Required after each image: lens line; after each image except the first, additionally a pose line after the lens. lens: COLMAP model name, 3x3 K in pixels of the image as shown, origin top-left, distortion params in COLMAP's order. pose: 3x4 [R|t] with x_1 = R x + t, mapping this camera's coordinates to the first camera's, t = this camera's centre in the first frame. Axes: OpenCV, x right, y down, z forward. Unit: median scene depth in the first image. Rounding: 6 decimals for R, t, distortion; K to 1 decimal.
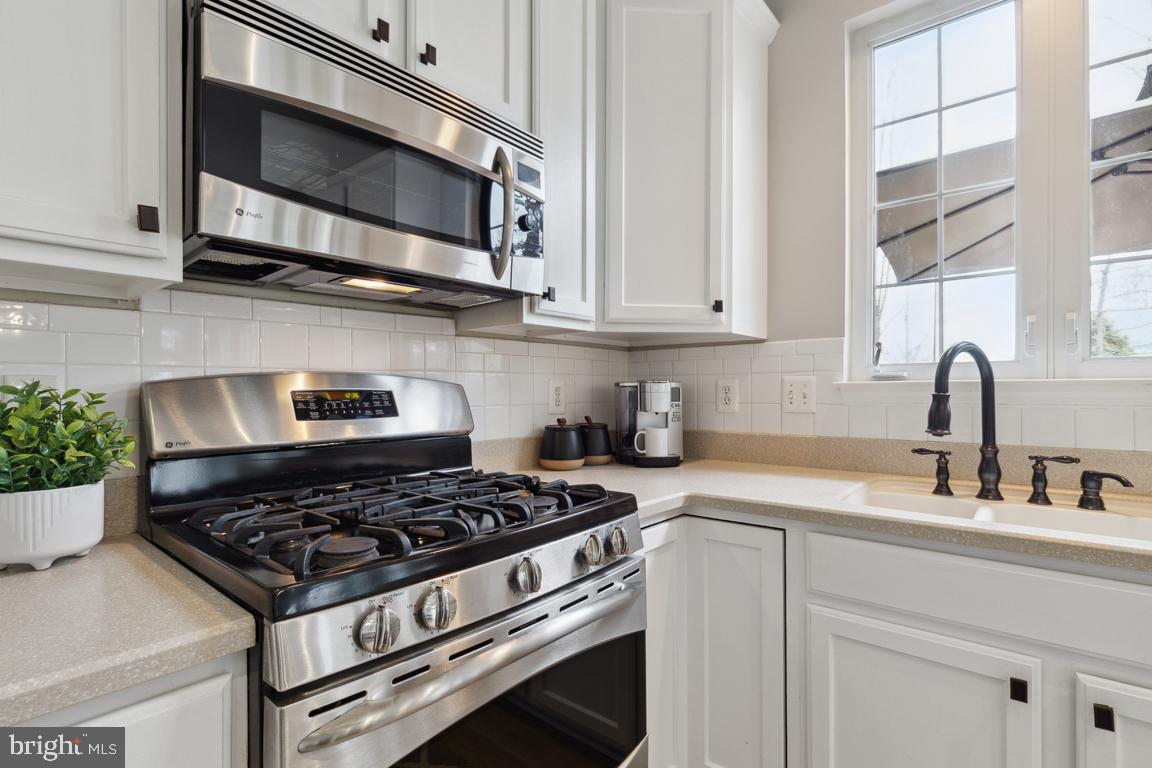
lens RADIAL K [[547.9, 0, 577.3], [0, 547.9, 386.6], [0, 0, 1]] dist [0.004524, 0.000555]
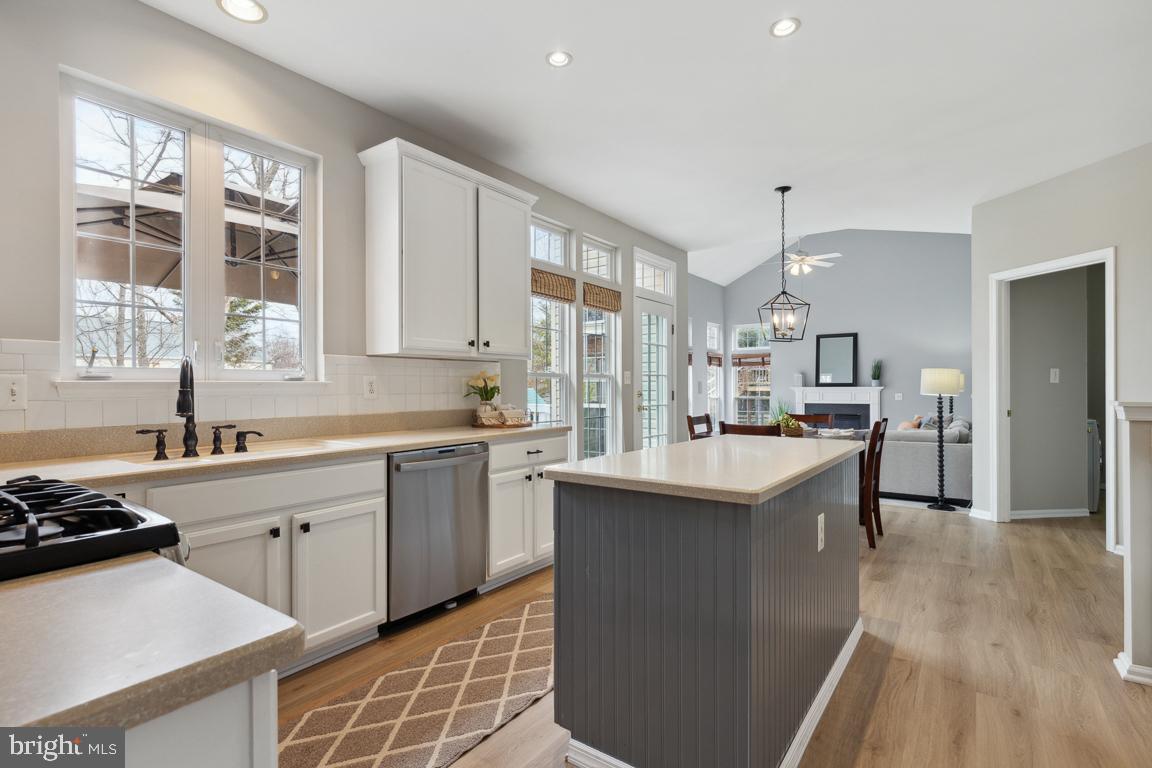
lens RADIAL K [[547.9, 0, 577.2], [0, 547.9, 385.7], [0, 0, 1]] dist [0.004524, 0.000555]
pose [[-0.072591, 0.002777, 0.997358, -0.897276], [-0.003080, 0.999991, -0.003008, 0.003180], [-0.997357, -0.003290, -0.072582, 0.016996]]
